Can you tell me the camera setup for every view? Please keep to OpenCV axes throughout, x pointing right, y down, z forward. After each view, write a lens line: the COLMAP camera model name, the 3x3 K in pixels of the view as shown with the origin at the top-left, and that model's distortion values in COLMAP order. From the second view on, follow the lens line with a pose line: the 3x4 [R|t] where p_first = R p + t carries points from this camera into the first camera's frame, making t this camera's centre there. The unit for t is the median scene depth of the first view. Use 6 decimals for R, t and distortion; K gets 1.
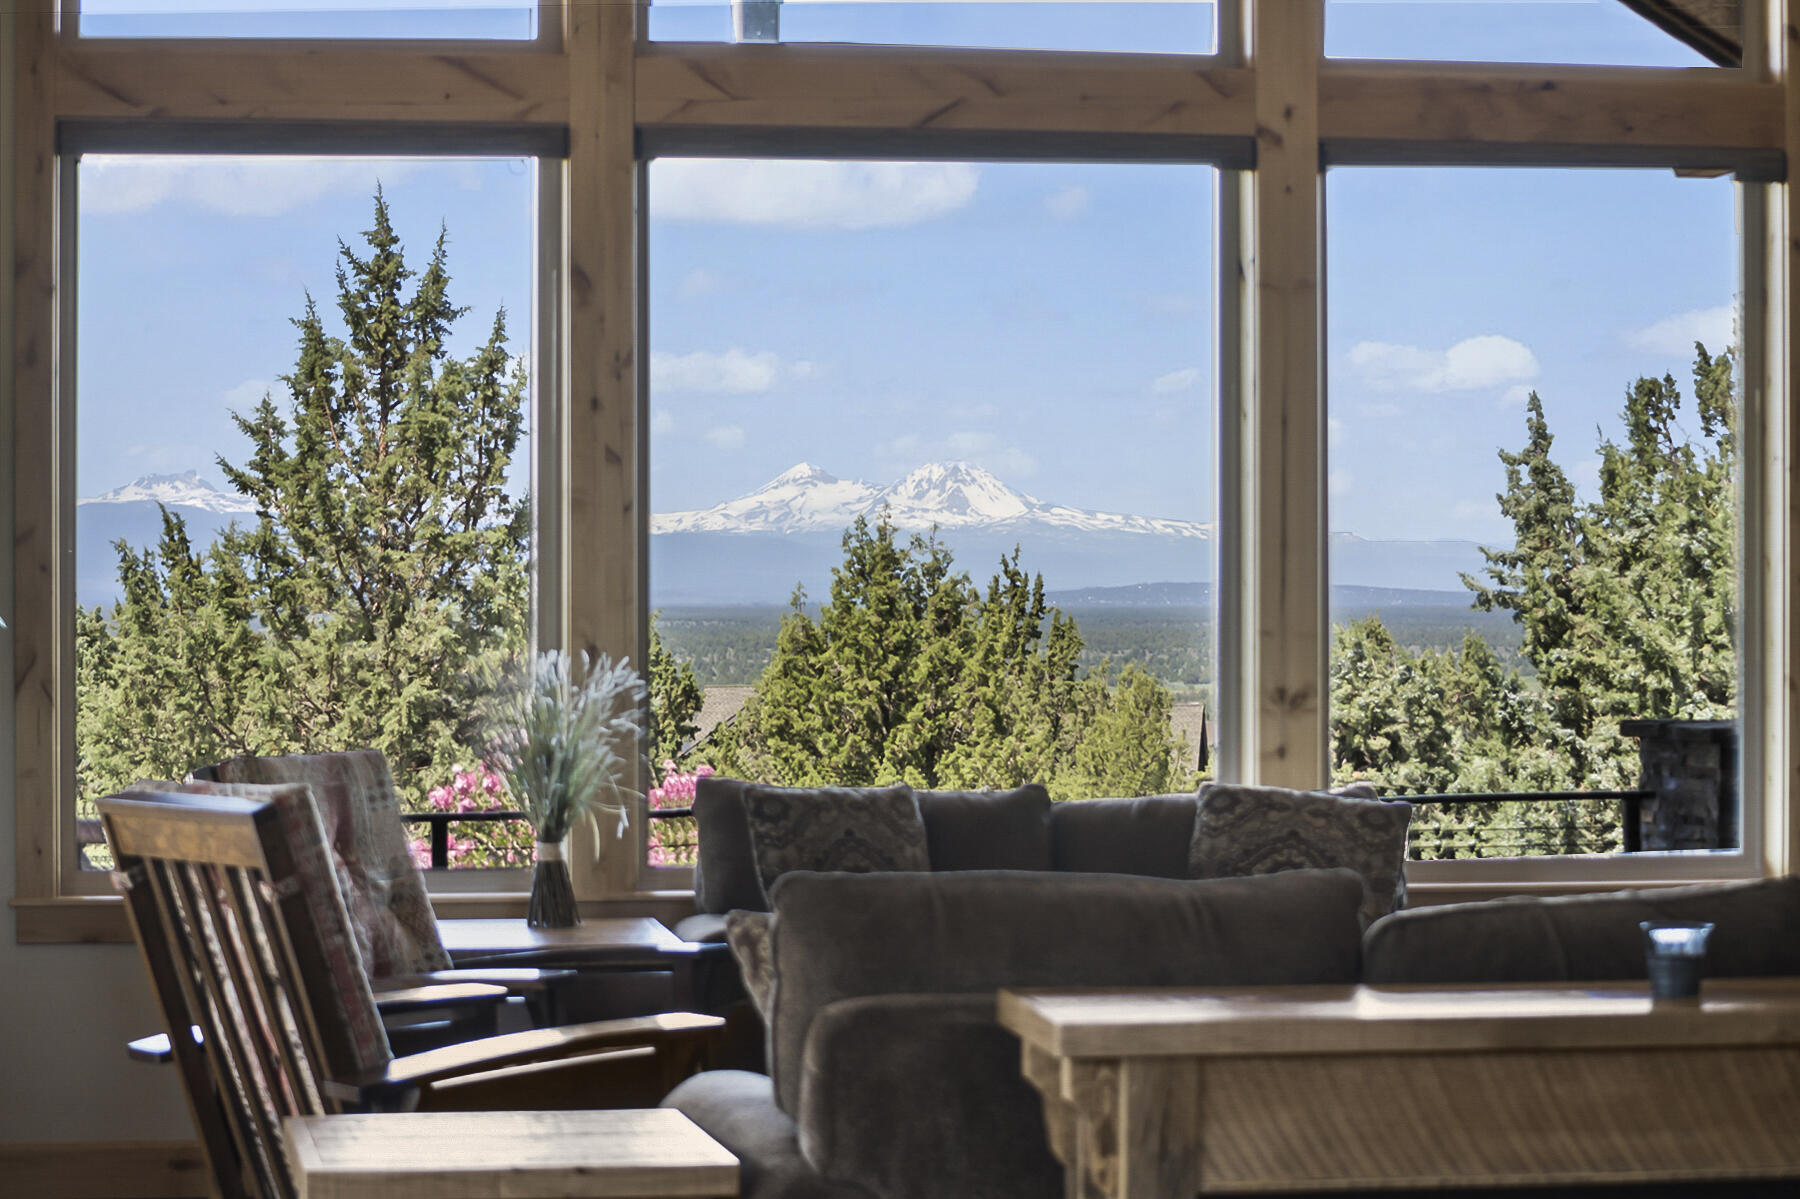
lens RADIAL K [[4414.0, 0, 900.0], [0, 4414.0, 599.5], [0, 0, 1]] dist [-0.443710, 4.297160]
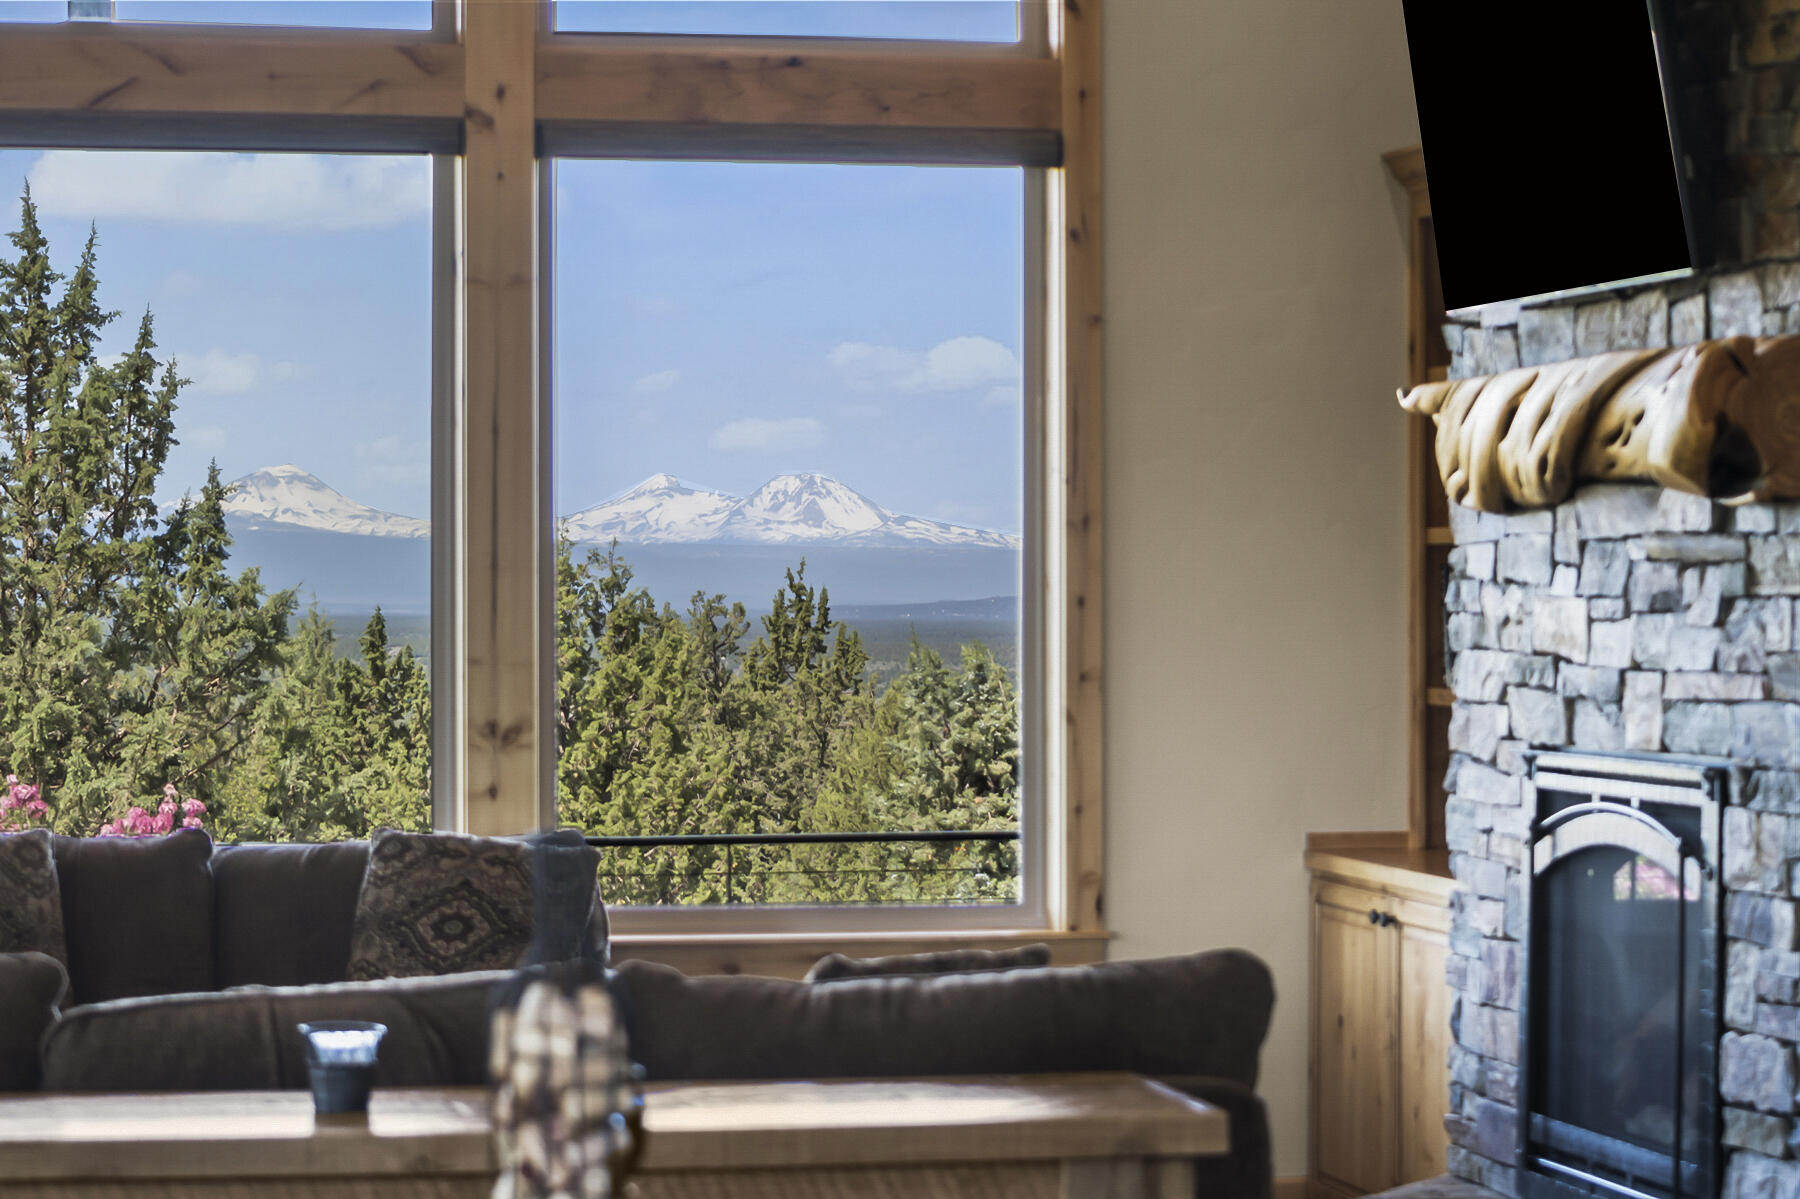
lens RADIAL K [[4414.0, 0, 900.0], [0, 4414.0, 599.5], [0, 0, 1]] dist [-0.443710, 4.297160]
pose [[0.999559, 0.005646, 0.029154, 0.047764], [-0.005564, 0.999980, -0.002906, -0.001063], [-0.029170, 0.002743, 0.999571, 0.028307]]
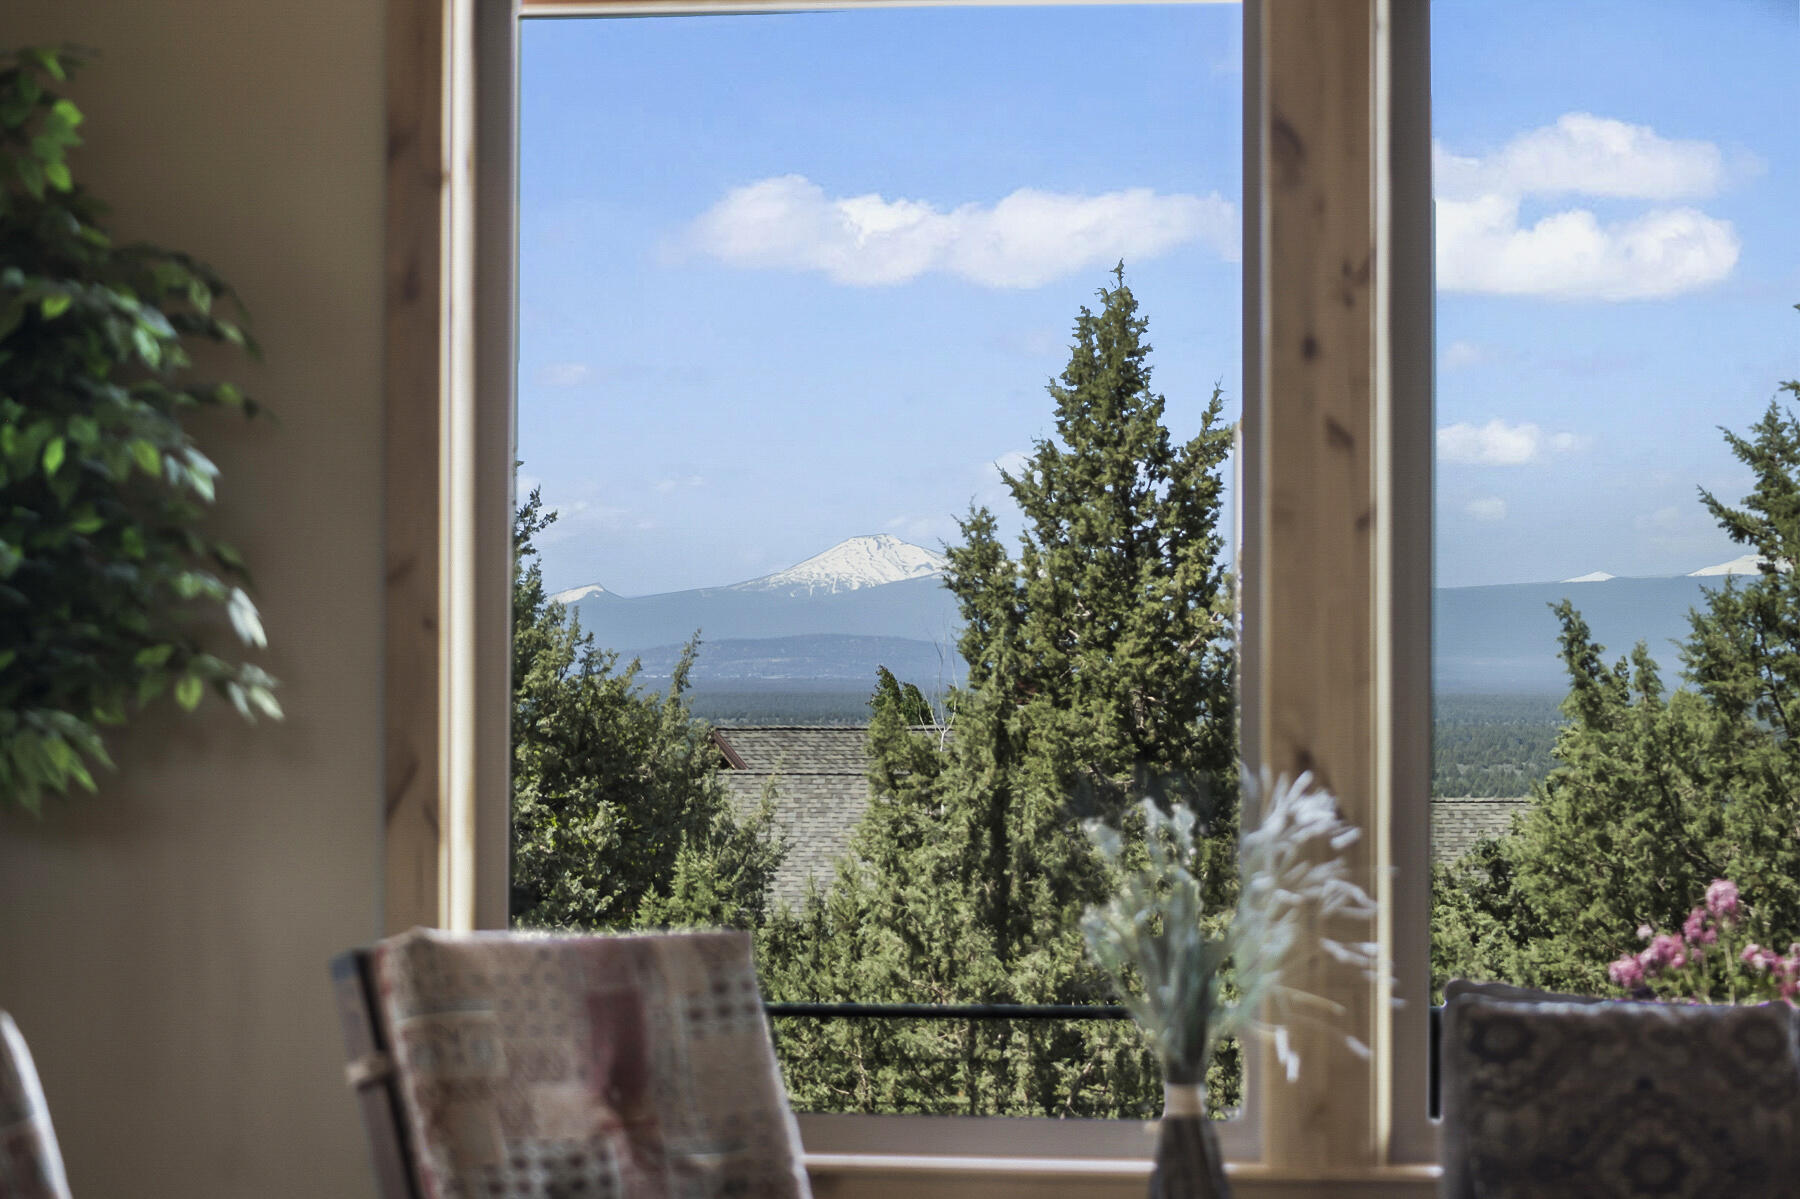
lens RADIAL K [[5422.0, 0, 900.0], [0, 5422.0, 599.5], [0, 0, 1]] dist [-0.355969, 0.068191]
pose [[0.933242, 0.000239, -0.359248, 0.046078], [-0.005955, 0.999873, -0.014805, 0.000261], [0.359199, 0.015956, 0.933125, 0.096396]]
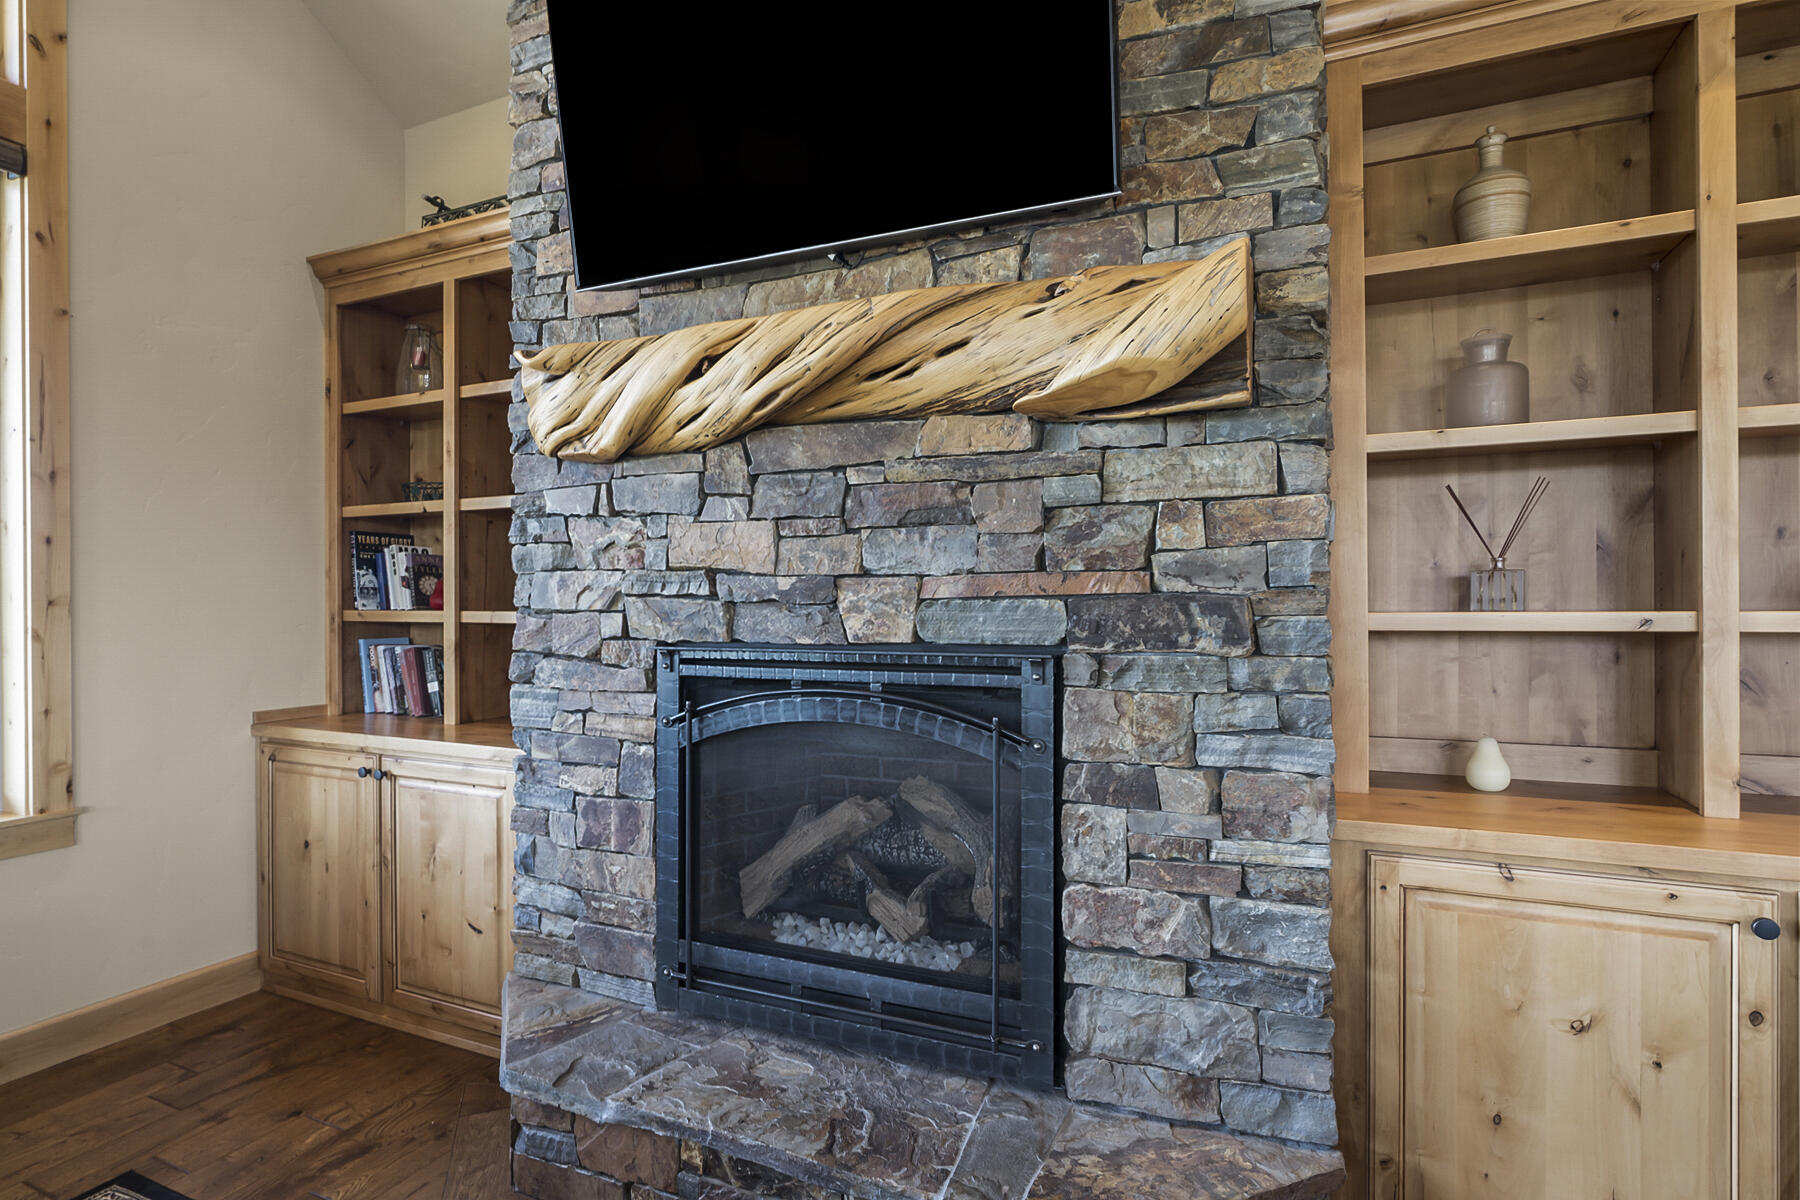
lens RADIAL K [[908.9, 0, 896.3], [0, 908.9, 603.9], [0, 0, 1]] dist [-0.009417, 0.006163]
pose [[0.567723, 0.002453, 0.823216, 0.046999], [0.002383, 0.999986, -0.004622, 0.004077], [-0.823217, 0.004586, 0.567709, 0.233920]]
